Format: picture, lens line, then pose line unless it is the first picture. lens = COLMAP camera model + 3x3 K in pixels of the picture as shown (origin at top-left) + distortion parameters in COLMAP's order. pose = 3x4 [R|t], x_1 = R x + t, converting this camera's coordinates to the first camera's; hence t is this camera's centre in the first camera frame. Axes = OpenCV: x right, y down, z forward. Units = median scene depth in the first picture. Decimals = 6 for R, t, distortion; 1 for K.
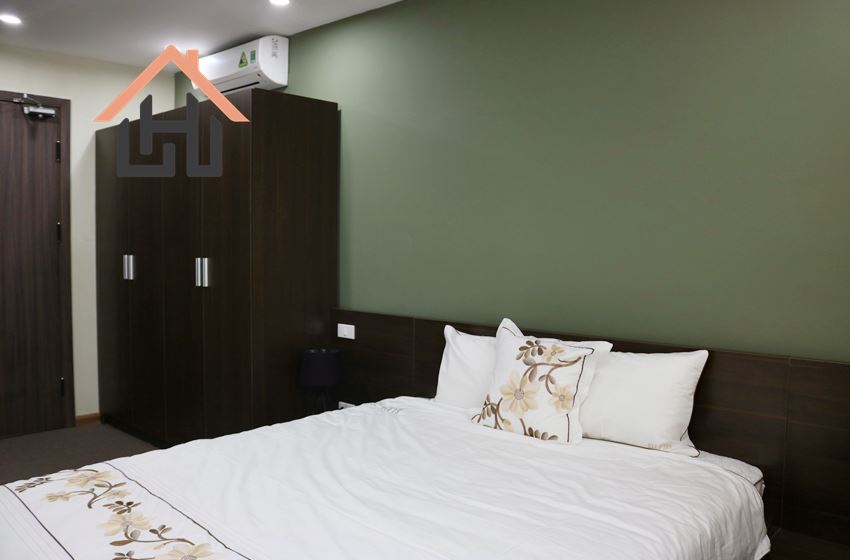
lens RADIAL K [[681.1, 0, 425.0], [0, 681.1, 280.0], [0, 0, 1]] dist [-0.083731, 0.004237]
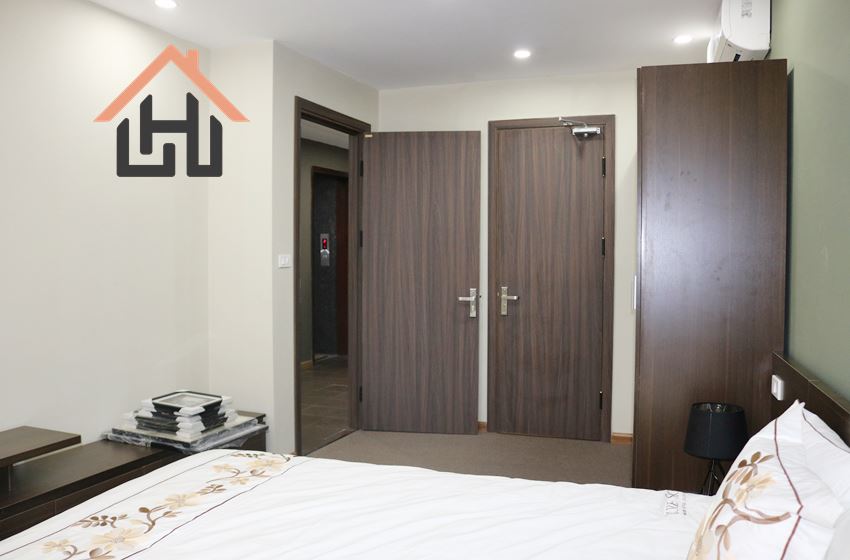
lens RADIAL K [[694.1, 0, 426.0], [0, 694.1, 266.6], [0, 0, 1]] dist [-0.064125, 0.000045]
pose [[0.416656, 0.014067, -0.908955, 0.302371], [-0.053031, 0.998554, -0.008855, -0.019286], [0.907516, 0.051892, 0.416799, 0.329200]]
